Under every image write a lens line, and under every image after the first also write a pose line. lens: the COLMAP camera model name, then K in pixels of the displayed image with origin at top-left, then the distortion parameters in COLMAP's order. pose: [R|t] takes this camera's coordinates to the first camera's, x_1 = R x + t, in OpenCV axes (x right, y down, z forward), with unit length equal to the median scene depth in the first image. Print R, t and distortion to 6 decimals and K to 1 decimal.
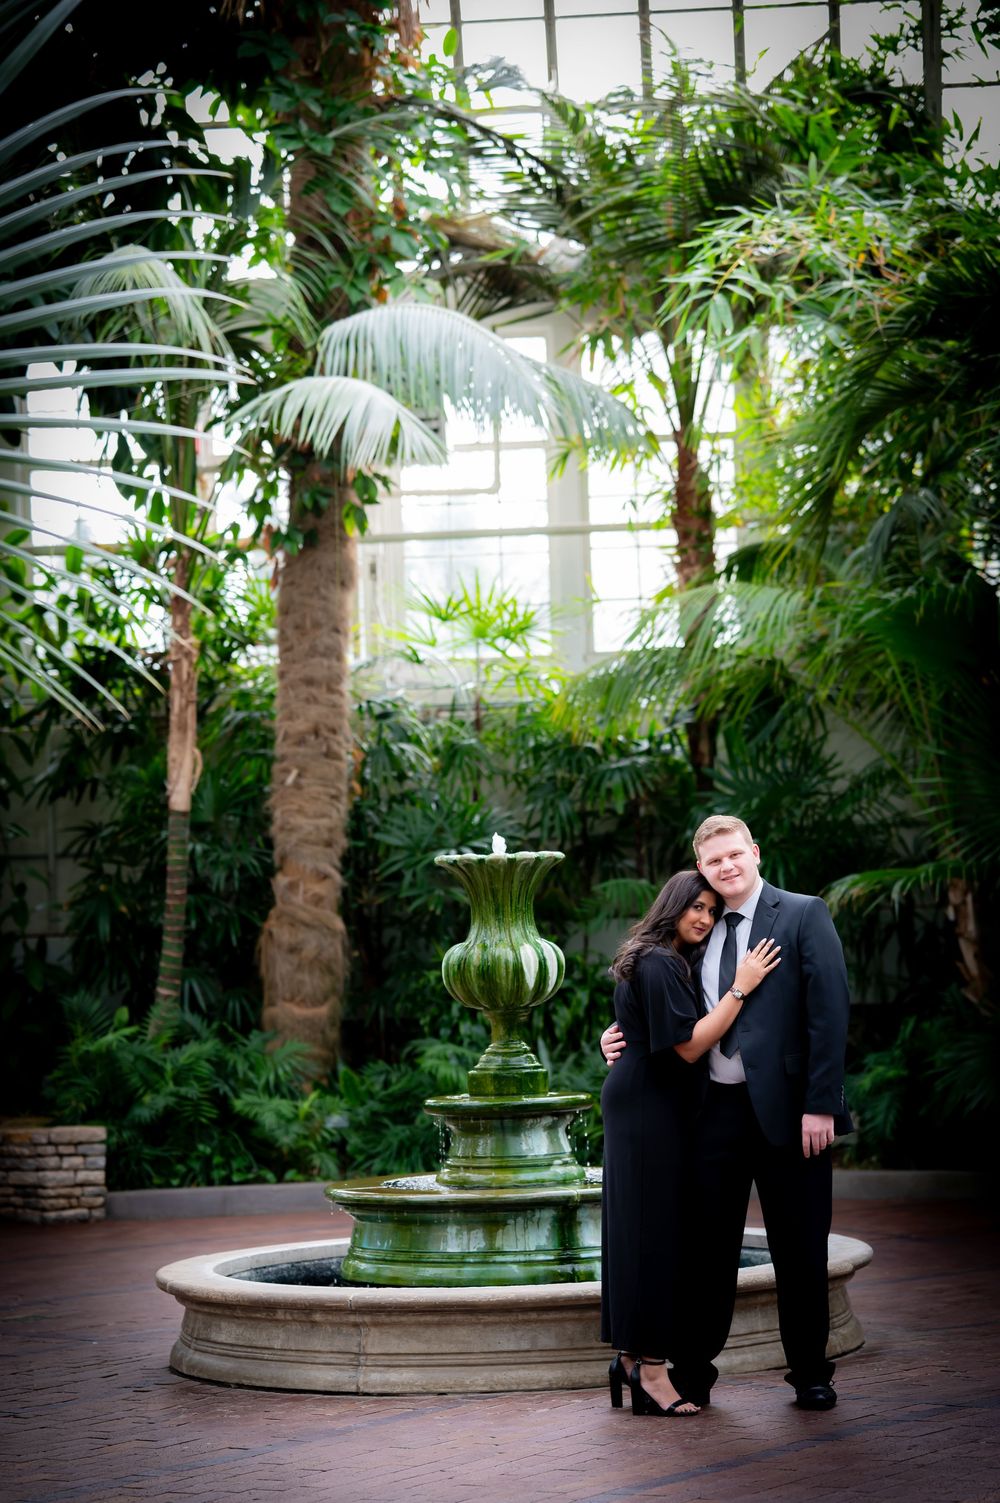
lens RADIAL K [[3858.9, 0, 497.2], [0, 3858.9, 789.1], [0, 0, 1]] dist [0.032415, -0.441889]
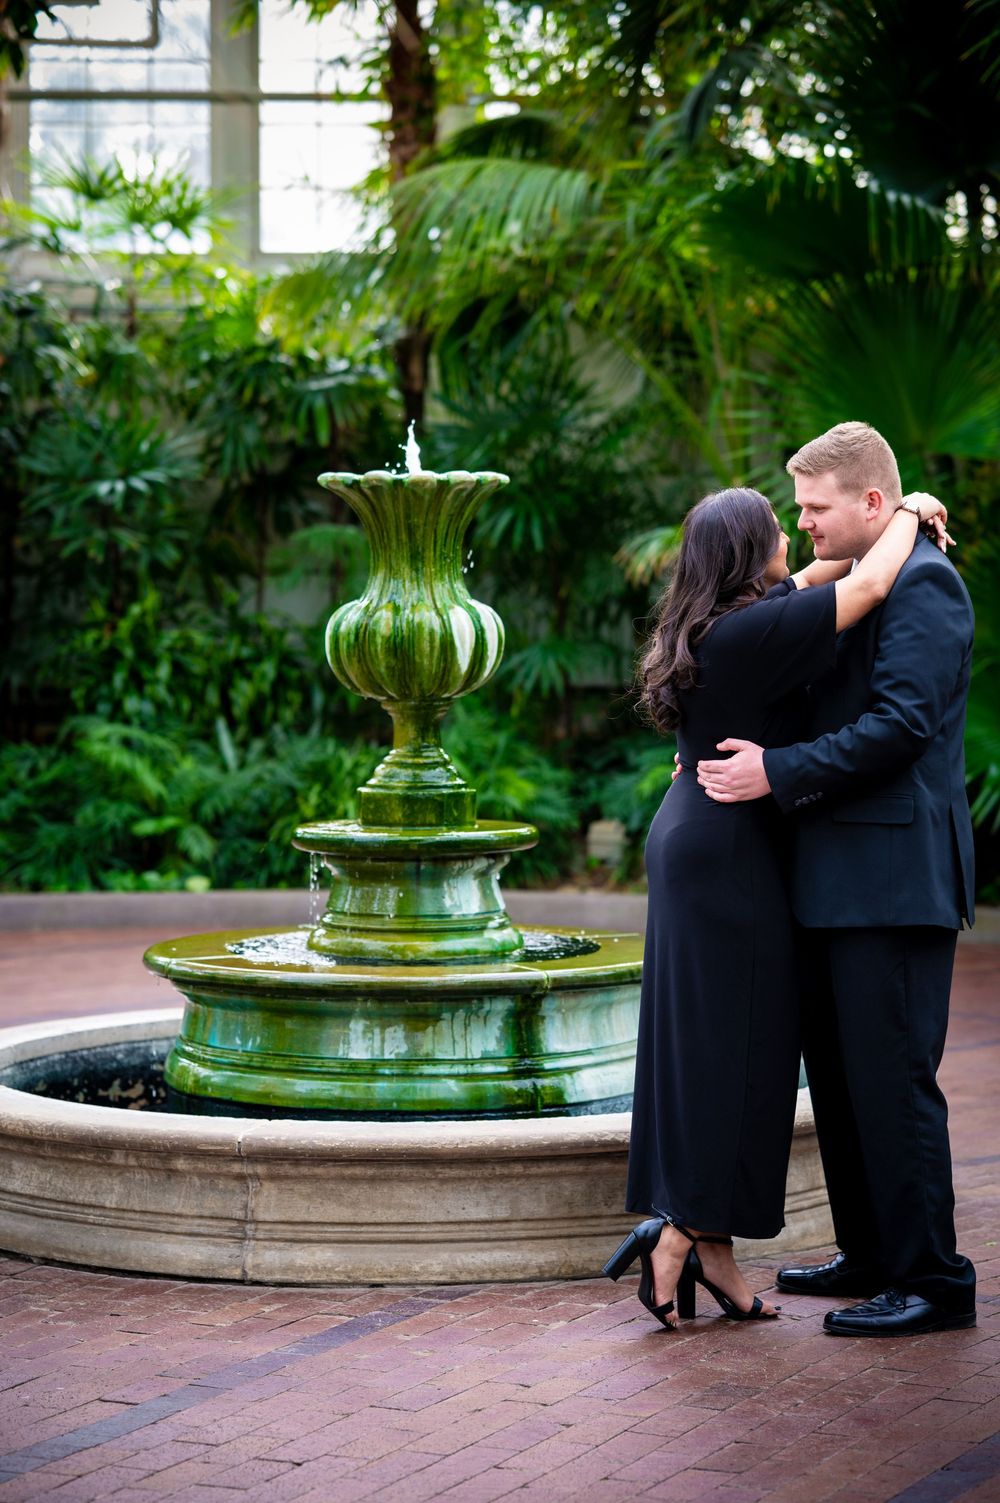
lens RADIAL K [[3757.2, 0, 500.0], [0, 3757.2, 751.5], [0, 0, 1]] dist [0.073572, -0.121531]
pose [[0.987107, 0.023911, 0.158266, -0.057459], [-0.036325, 0.996445, 0.076014, 0.009510], [-0.155886, -0.080782, 0.984466, 0.218766]]
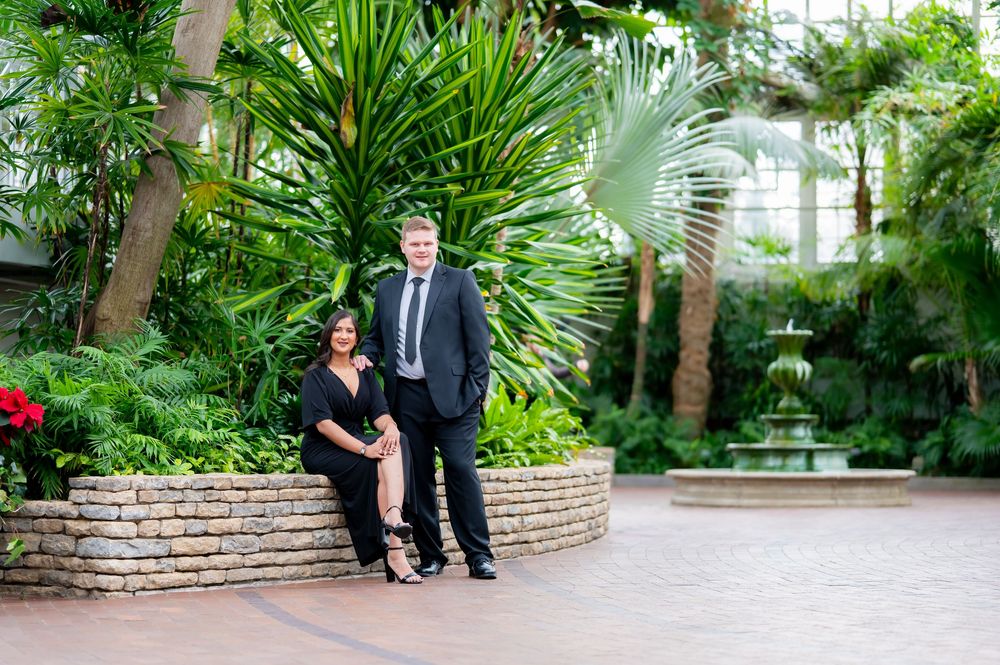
lens RADIAL K [[2567.5, 0, 500.0], [0, 2567.5, 332.5], [0, 0, 1]] dist [0.032415, -0.441889]
pose [[0.995448, 0.033026, -0.089396, -0.028209], [-0.033363, 0.999441, -0.002273, 0.018494], [0.089271, 0.005245, 0.995994, -0.605788]]
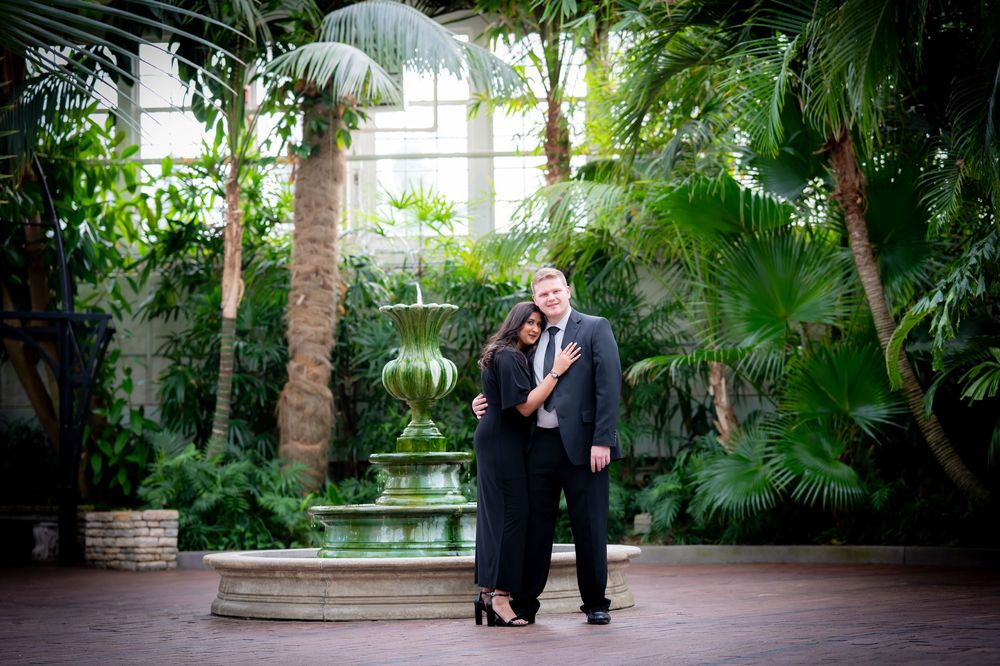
lens RADIAL K [[2567.5, 0, 500.0], [0, 2567.5, 333.0], [0, 0, 1]] dist [0.032415, -0.441889]
pose [[0.999648, 0.019214, 0.018293, 0.010022], [-0.018791, 0.999558, -0.023053, 0.034204], [-0.018728, 0.022701, 0.999567, -0.060640]]
